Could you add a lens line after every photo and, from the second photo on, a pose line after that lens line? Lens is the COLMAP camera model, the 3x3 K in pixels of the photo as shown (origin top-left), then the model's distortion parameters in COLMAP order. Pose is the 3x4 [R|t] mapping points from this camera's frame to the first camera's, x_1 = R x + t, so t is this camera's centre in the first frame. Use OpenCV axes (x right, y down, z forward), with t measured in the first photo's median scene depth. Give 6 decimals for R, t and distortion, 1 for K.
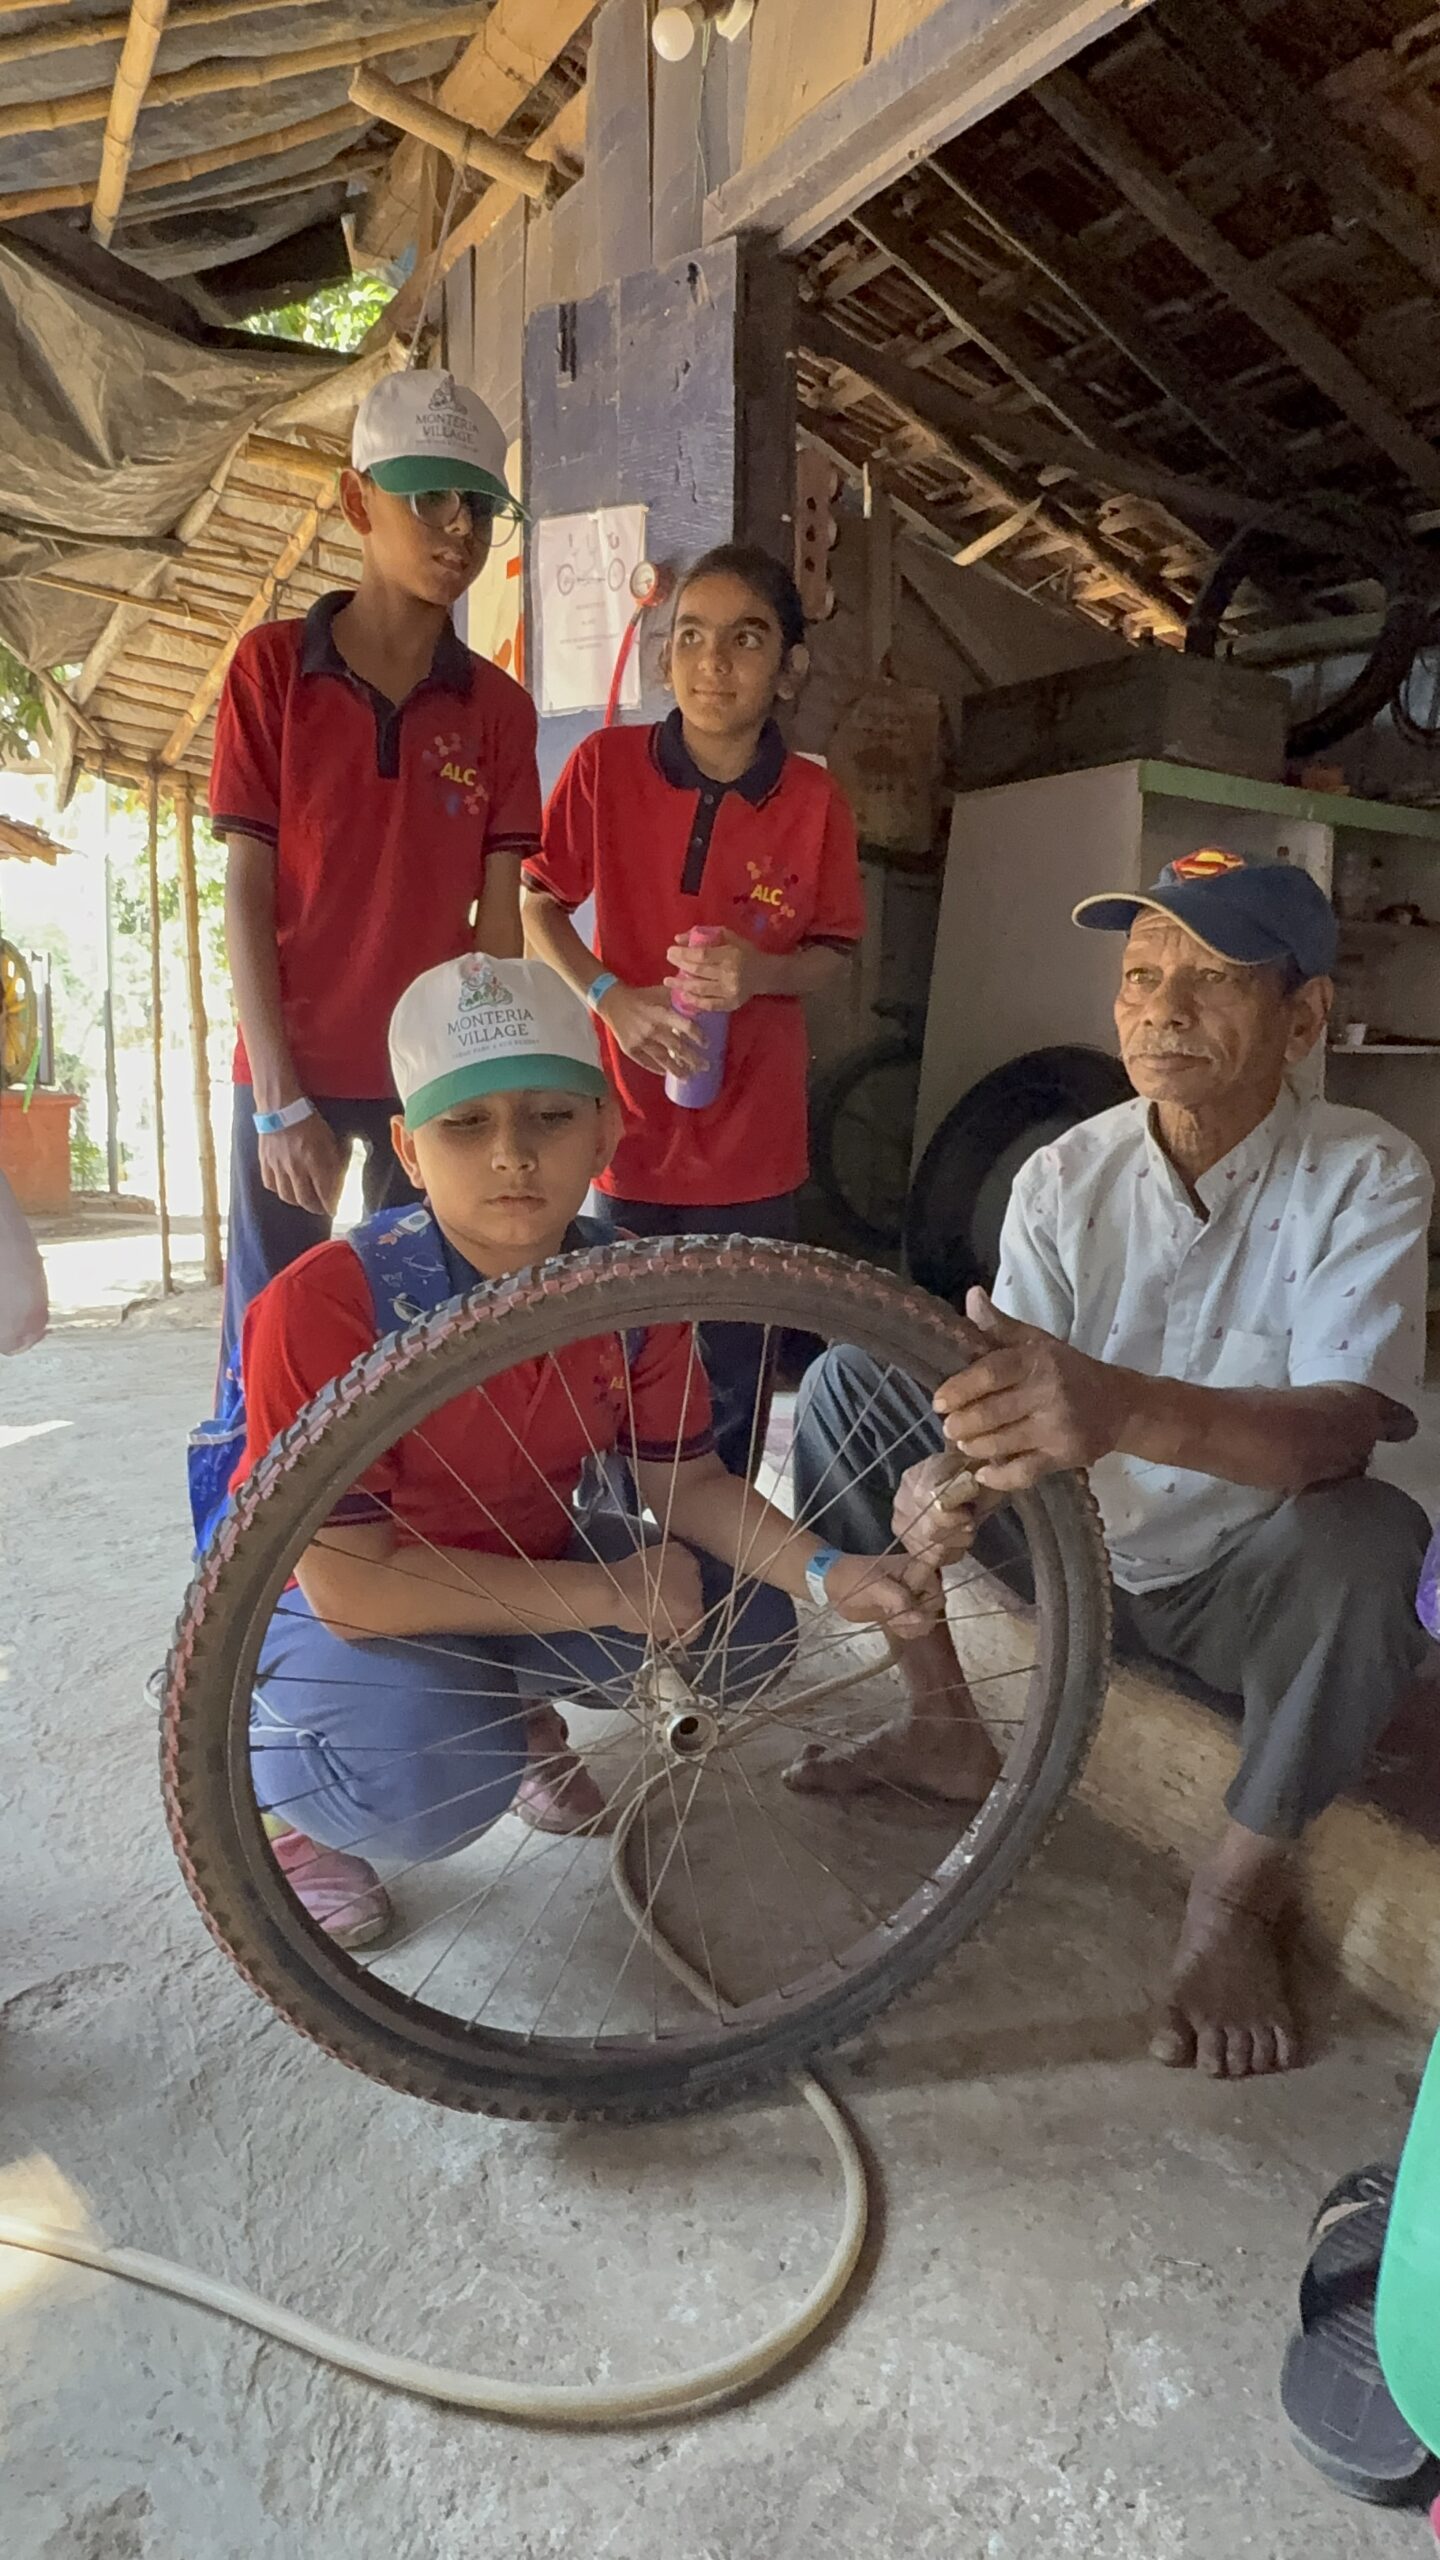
lens RADIAL K [[1454.3, 0, 720.0], [0, 1454.3, 1280.0], [0, 0, 1]] dist [-0.001876, 0.000490]
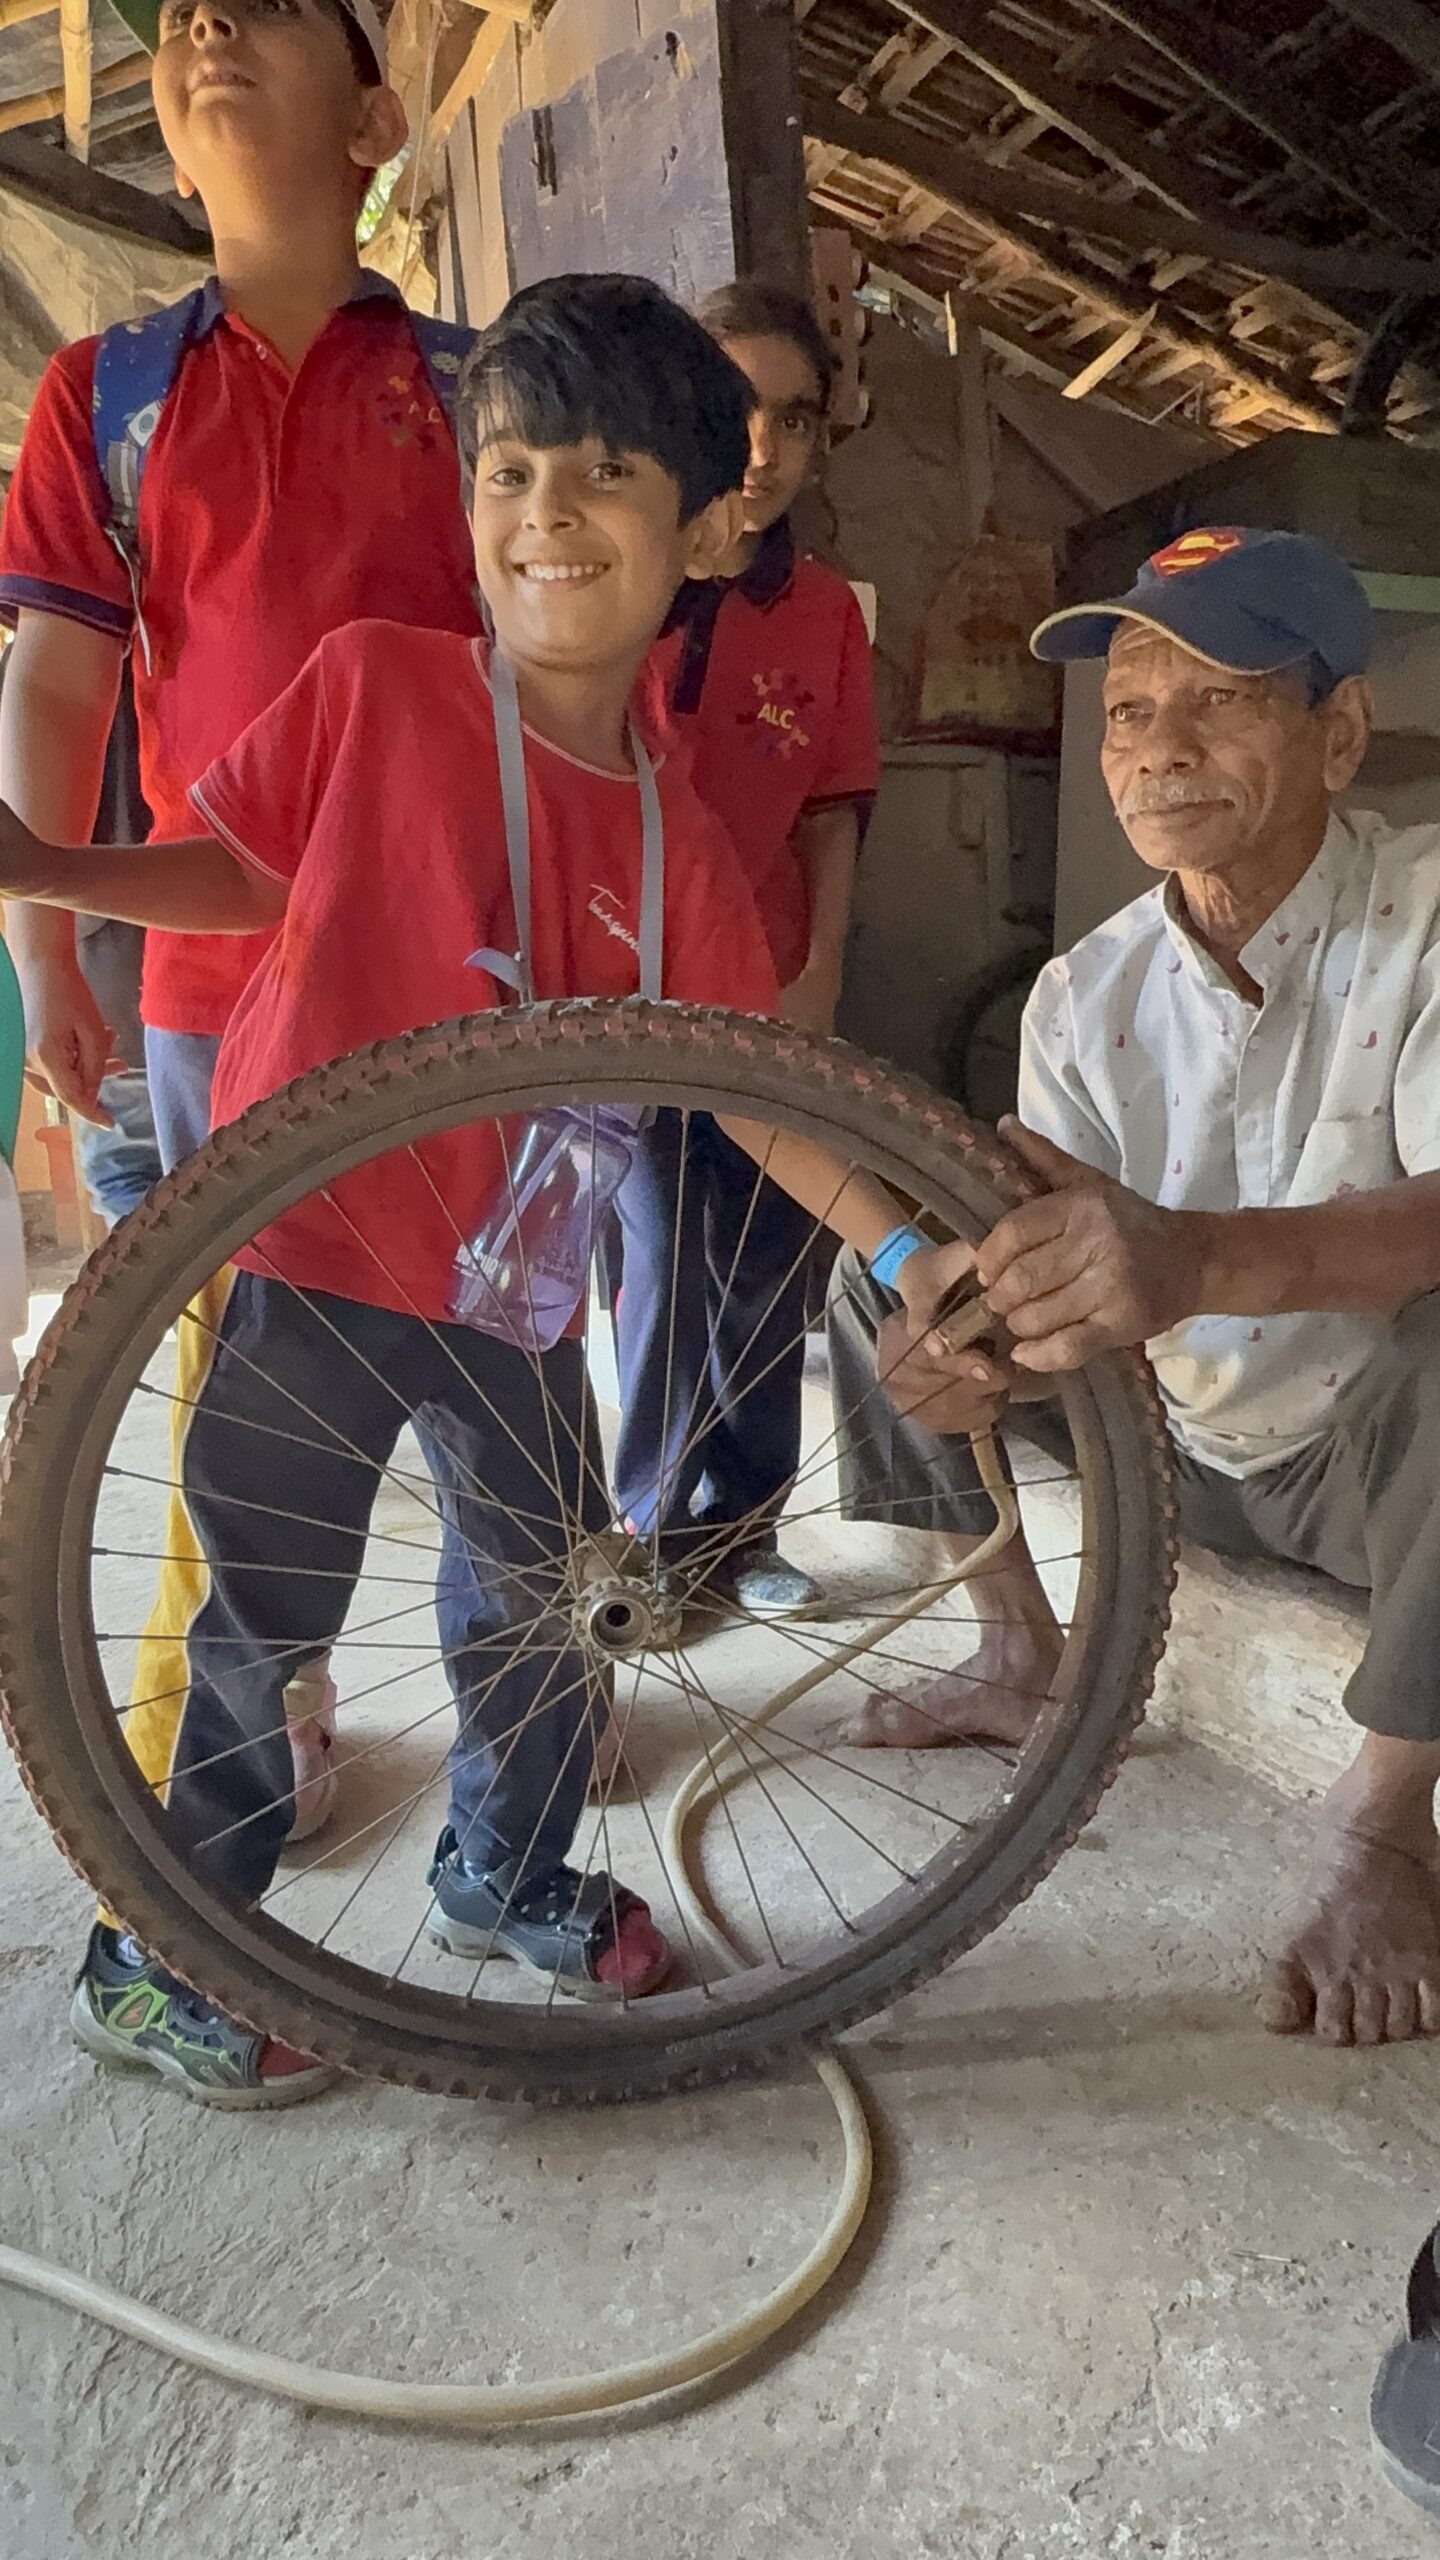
lens RADIAL K [[1620.0, 0, 720.0], [0, 1620.0, 1280.0], [0, 0, 1]] dist [0.000114, -0.001290]
pose [[0.990562, -0.072550, -0.116288, 0.119662], [0.071606, 0.997357, -0.012278, 0.103321], [0.116871, 0.003835, 0.993140, 0.074248]]
